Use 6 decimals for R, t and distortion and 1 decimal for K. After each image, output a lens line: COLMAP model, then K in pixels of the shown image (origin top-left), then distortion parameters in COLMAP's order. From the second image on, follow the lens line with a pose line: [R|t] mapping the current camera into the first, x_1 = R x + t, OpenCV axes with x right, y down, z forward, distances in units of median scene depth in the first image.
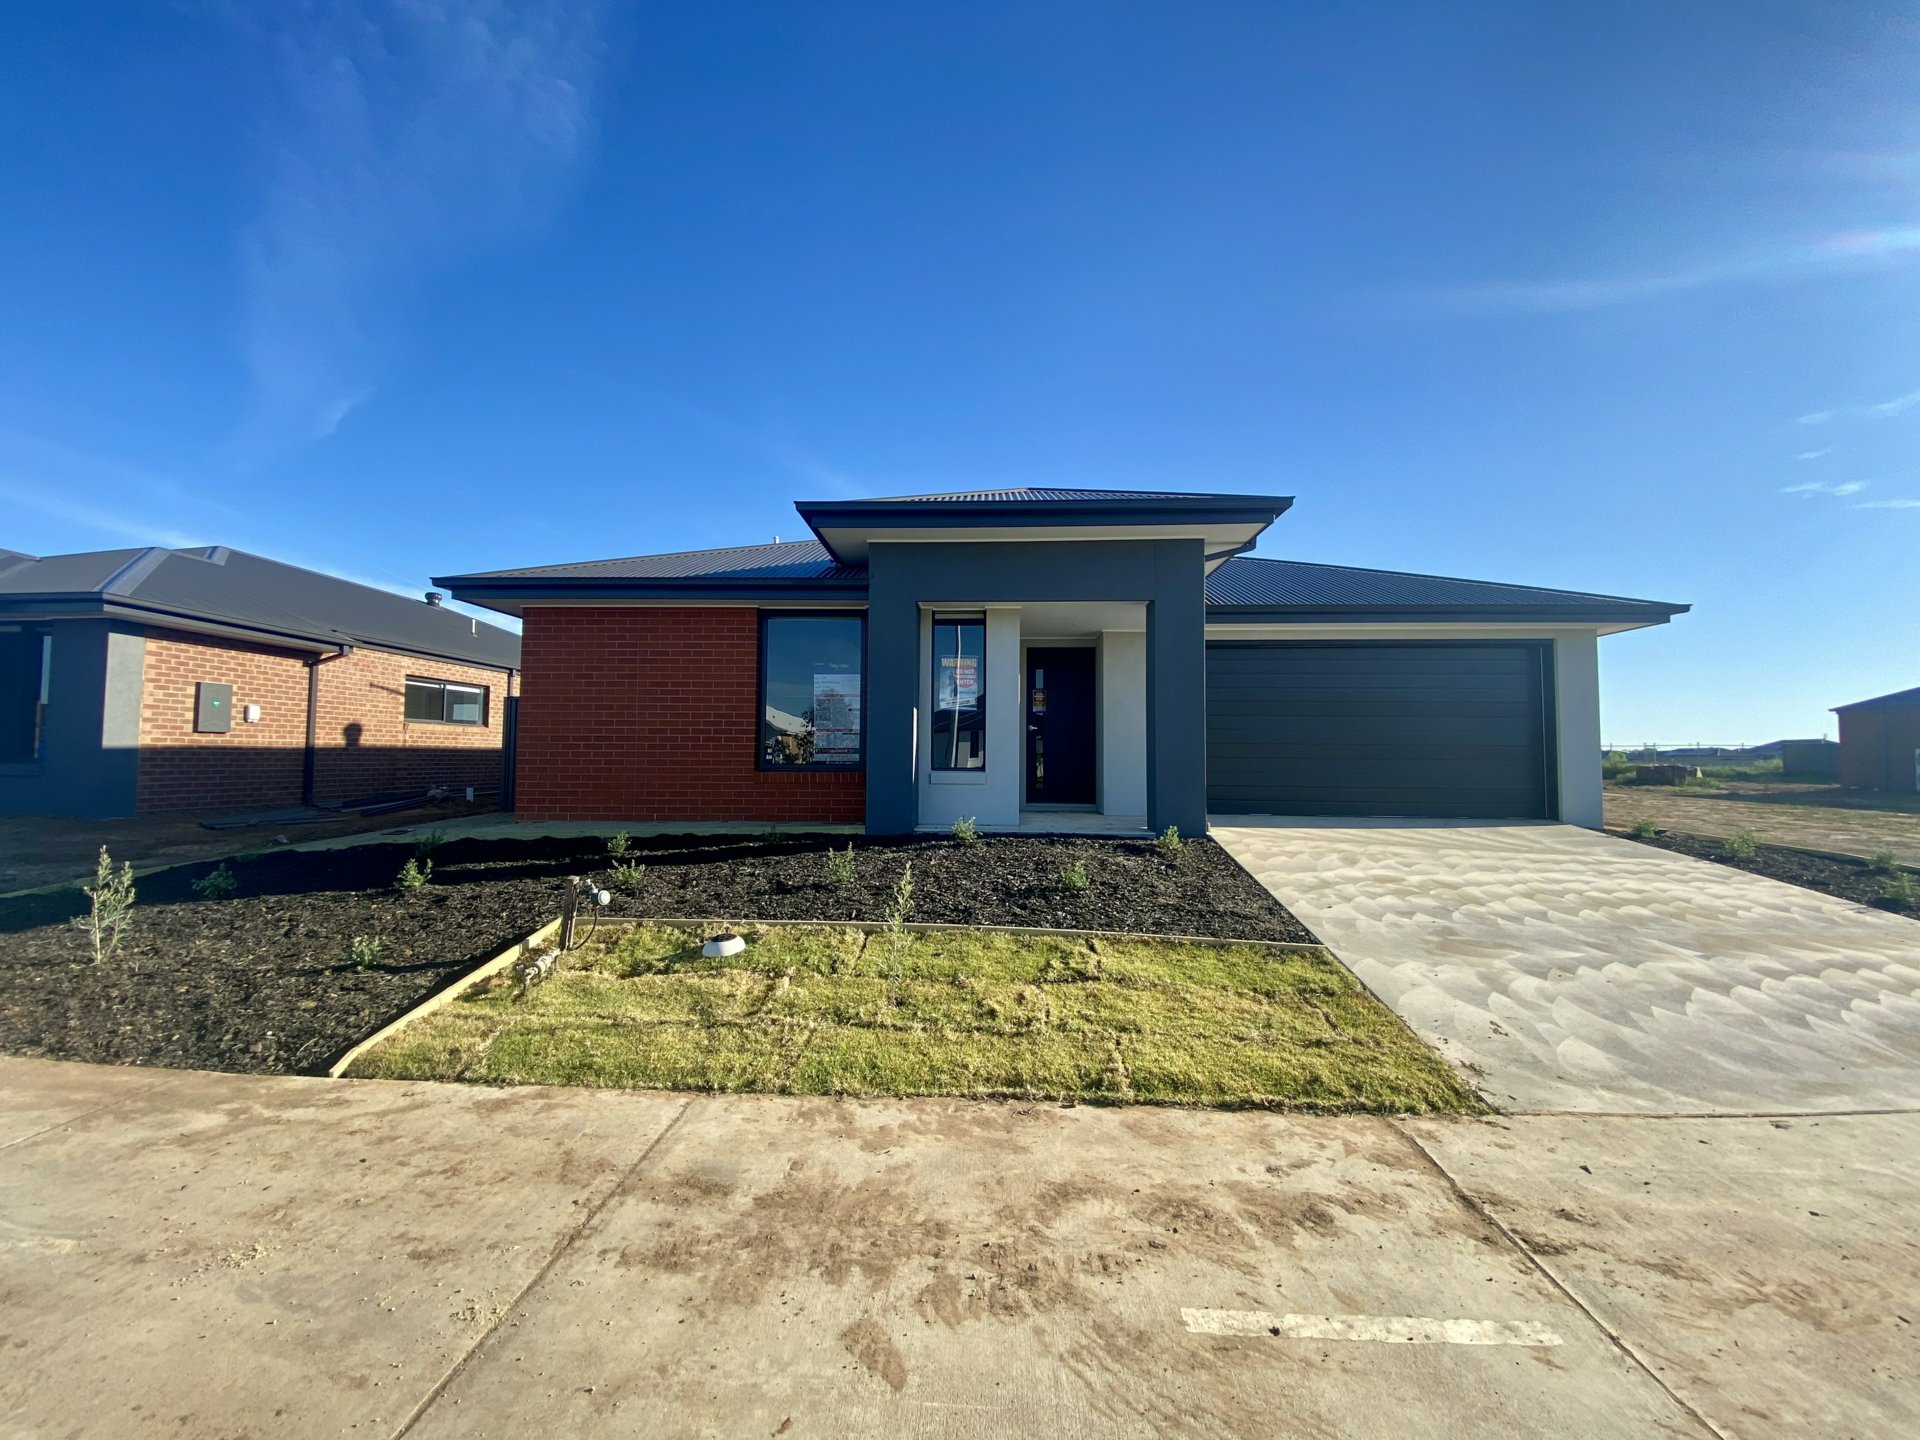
lens RADIAL K [[779.4, 0, 956.8], [0, 779.4, 720.7], [0, 0, 1]] dist [-0.002130, -0.000051]
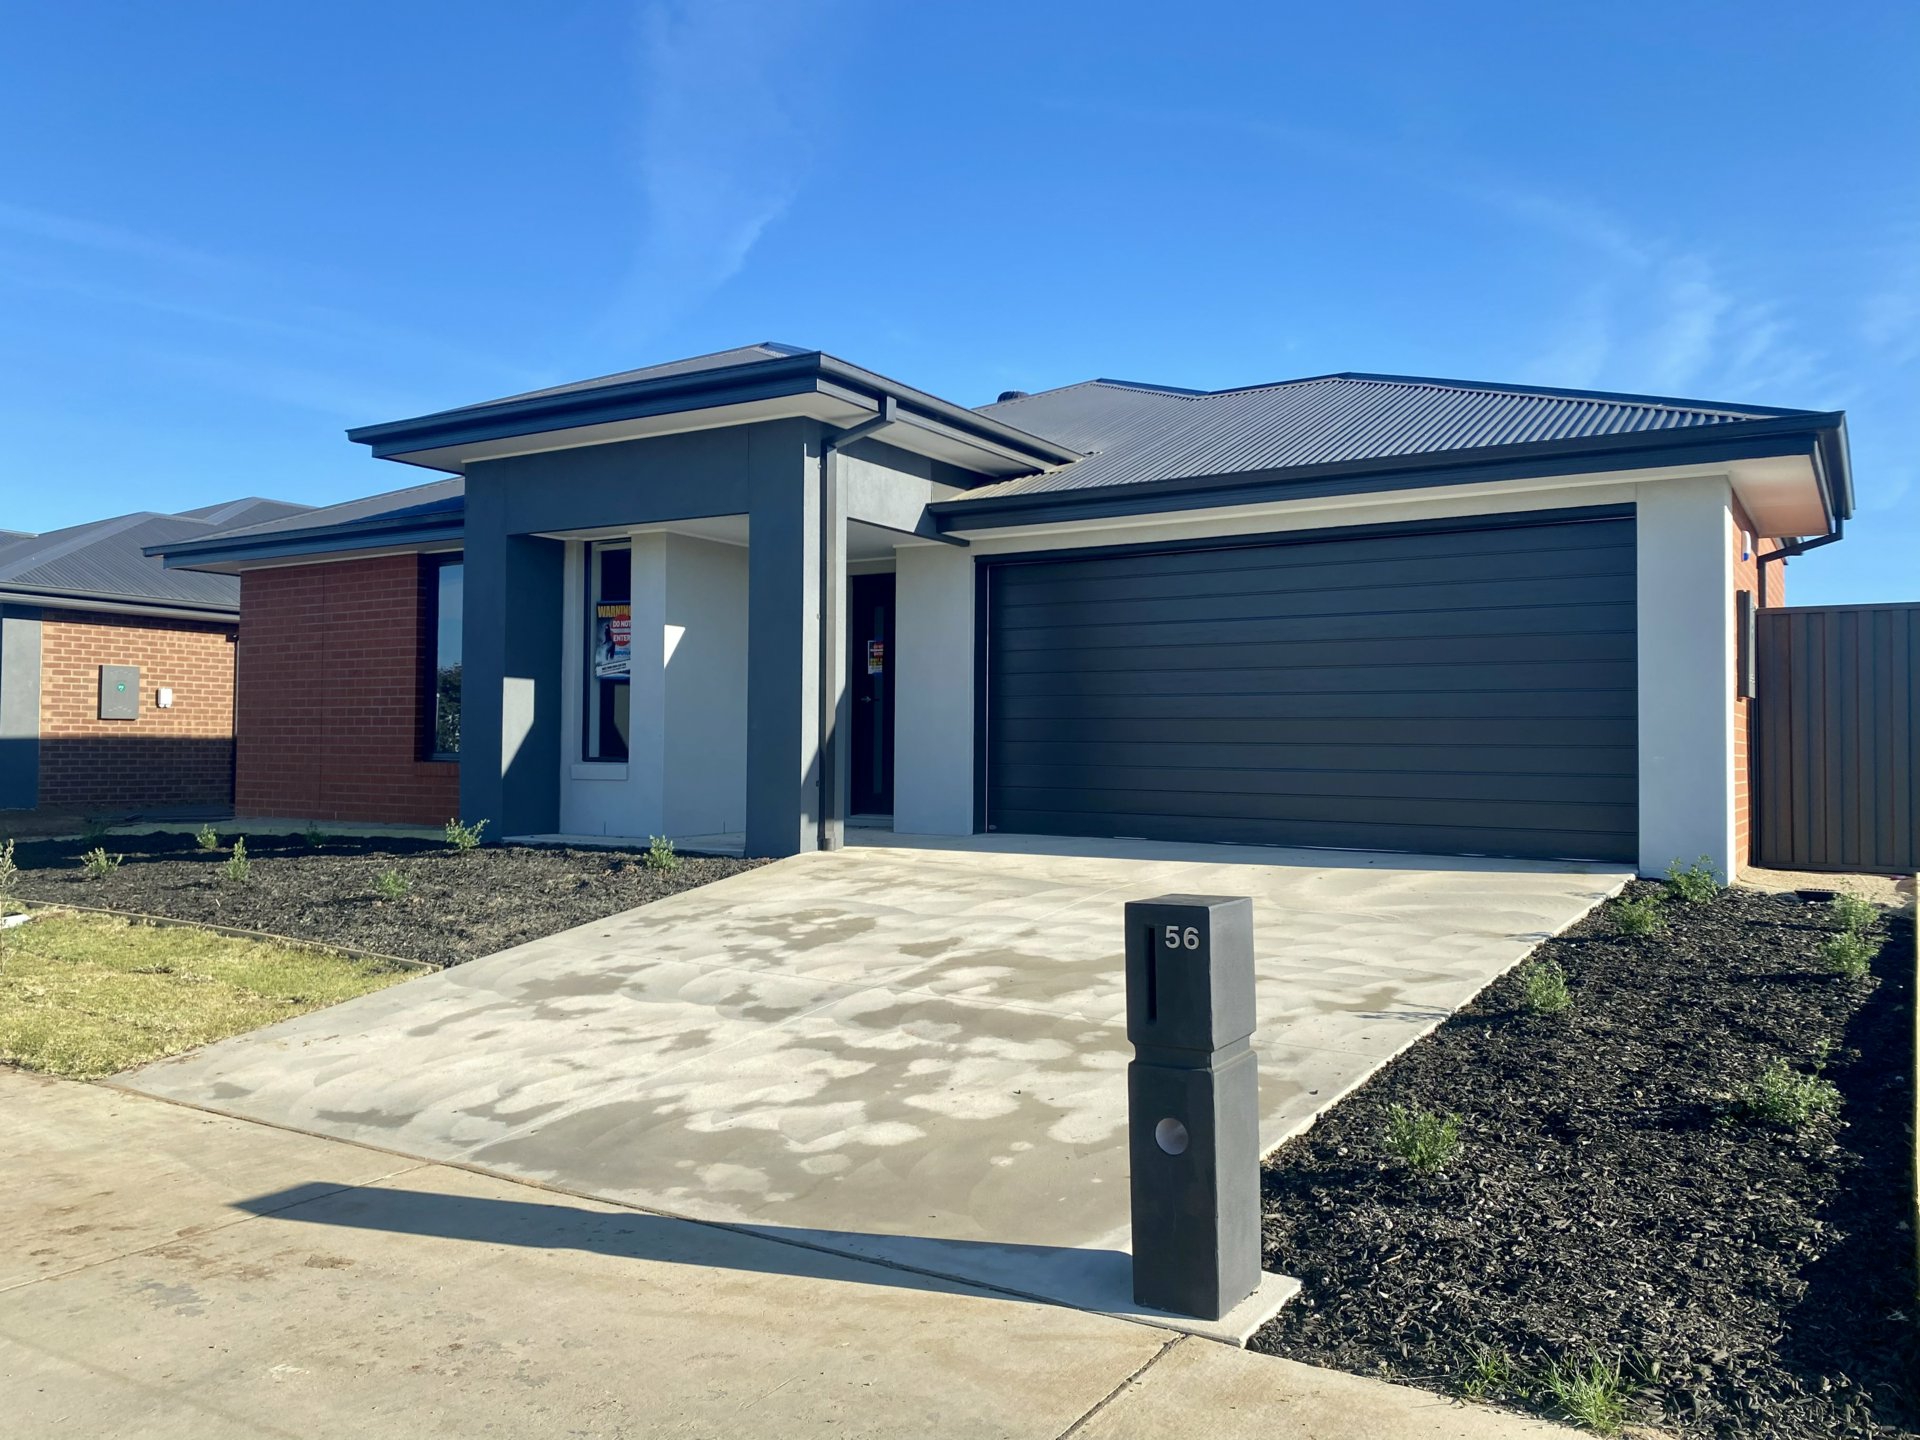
lens RADIAL K [[1452.8, 0, 966.5], [0, 1452.8, 705.1], [0, 0, 1]] dist [0.033293, -0.000532]
pose [[0.871853, -0.016505, -0.489489, 0.958901], [0.023194, 0.999702, 0.007602, 0.010312], [0.489218, -0.017981, 0.871976, -0.025000]]
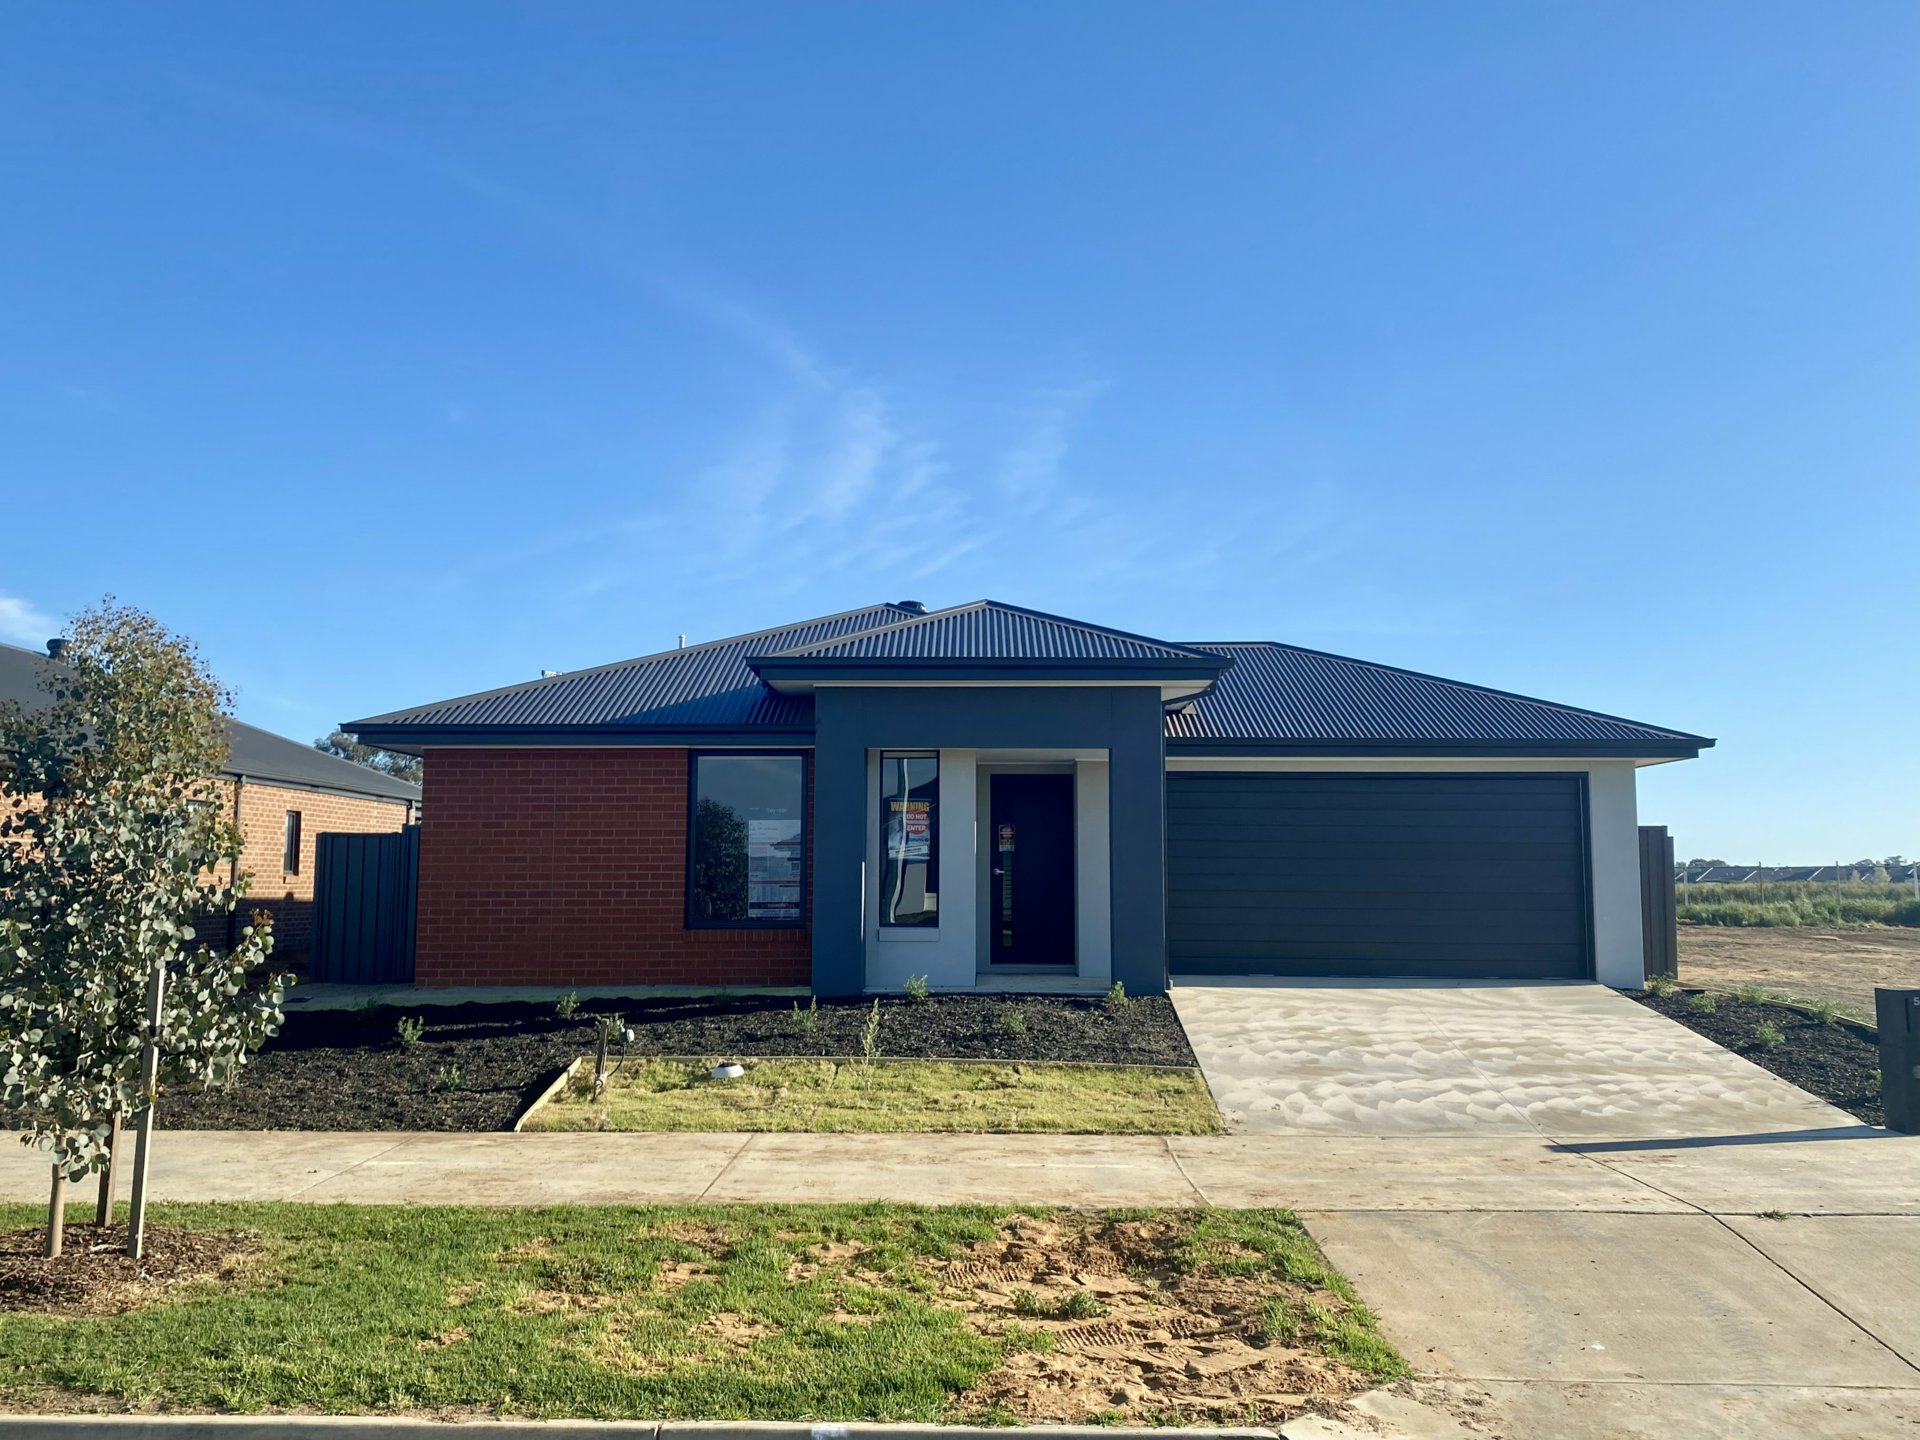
lens RADIAL K [[1689.8, 0, 956.4], [0, 1689.8, 720.0], [0, 0, 1]] dist [0.046317, -0.004196]
pose [[0.999403, -0.002253, 0.034479, -0.010586], [0.003906, 0.998843, -0.047940, -0.082993], [-0.034331, 0.048046, 0.998255, -0.992945]]
